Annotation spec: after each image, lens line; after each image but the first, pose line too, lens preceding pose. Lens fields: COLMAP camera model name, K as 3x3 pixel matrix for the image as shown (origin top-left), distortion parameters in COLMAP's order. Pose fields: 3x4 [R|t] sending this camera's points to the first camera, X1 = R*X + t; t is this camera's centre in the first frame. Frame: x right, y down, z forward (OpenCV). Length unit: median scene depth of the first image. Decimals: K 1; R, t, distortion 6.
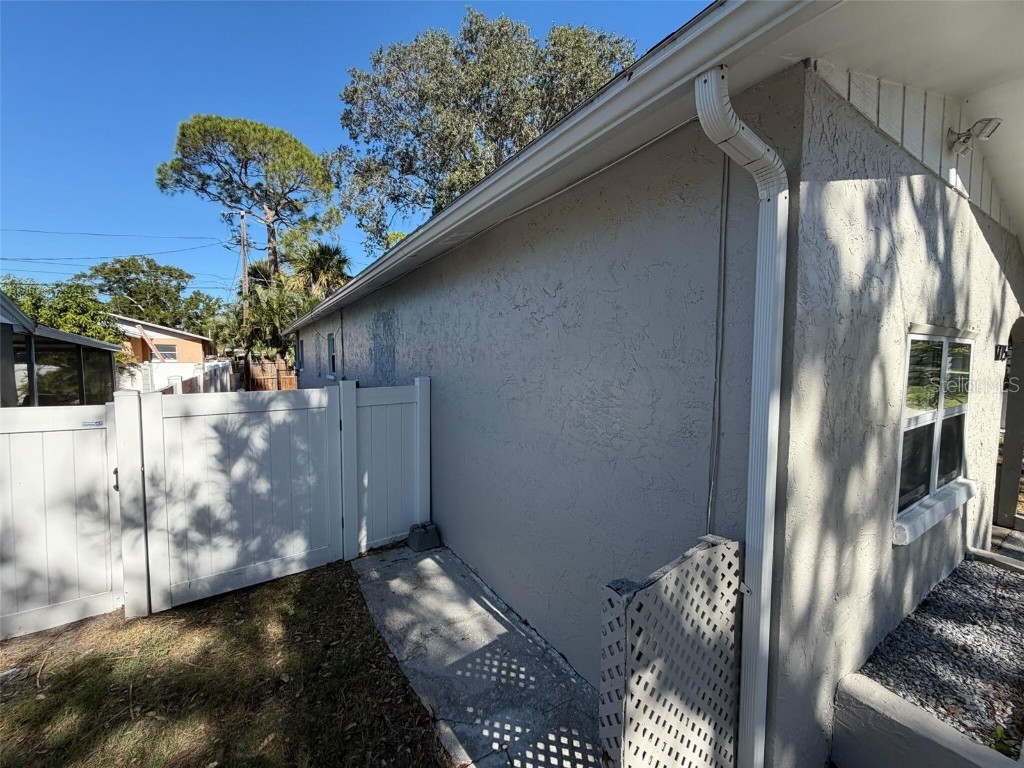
lens RADIAL K [[406.4, 0, 508.3], [0, 406.4, 384.8], [0, 0, 1]] dist [0.000448, 0.000179]
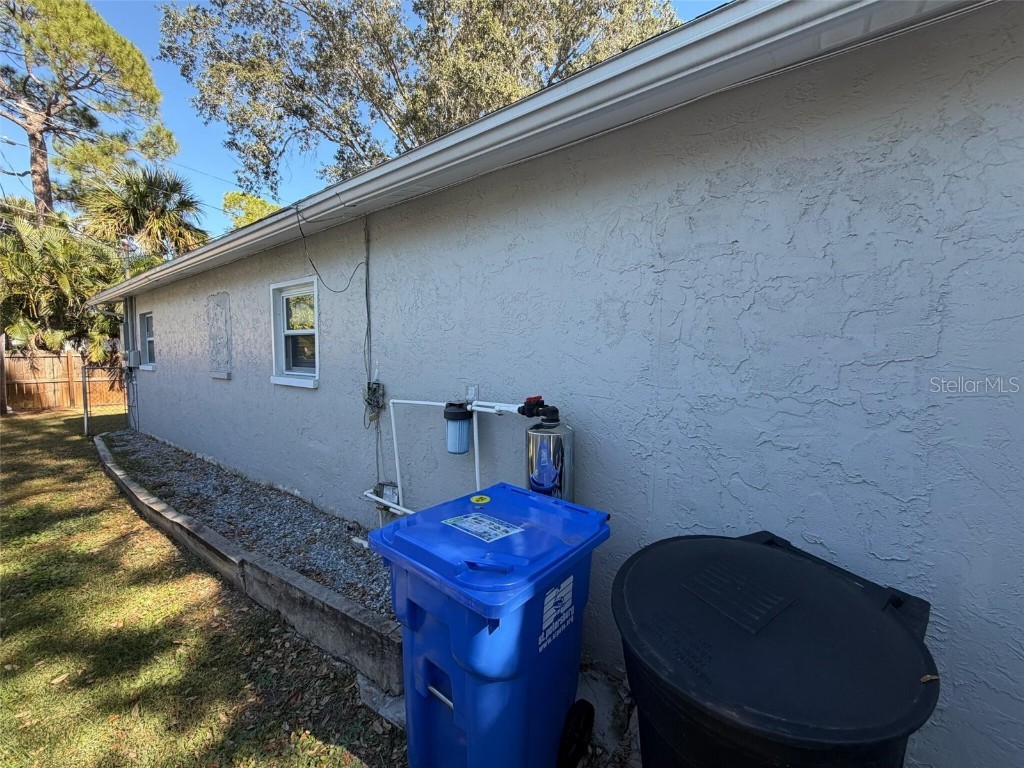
lens RADIAL K [[406.4, 0, 508.3], [0, 406.4, 384.8], [0, 0, 1]] dist [0.000448, 0.000179]
pose [[0.940347, -0.015913, 0.339843, -0.152725], [0.013944, 0.999869, 0.008234, -0.007530], [-0.339930, -0.003004, 0.940446, 0.207594]]
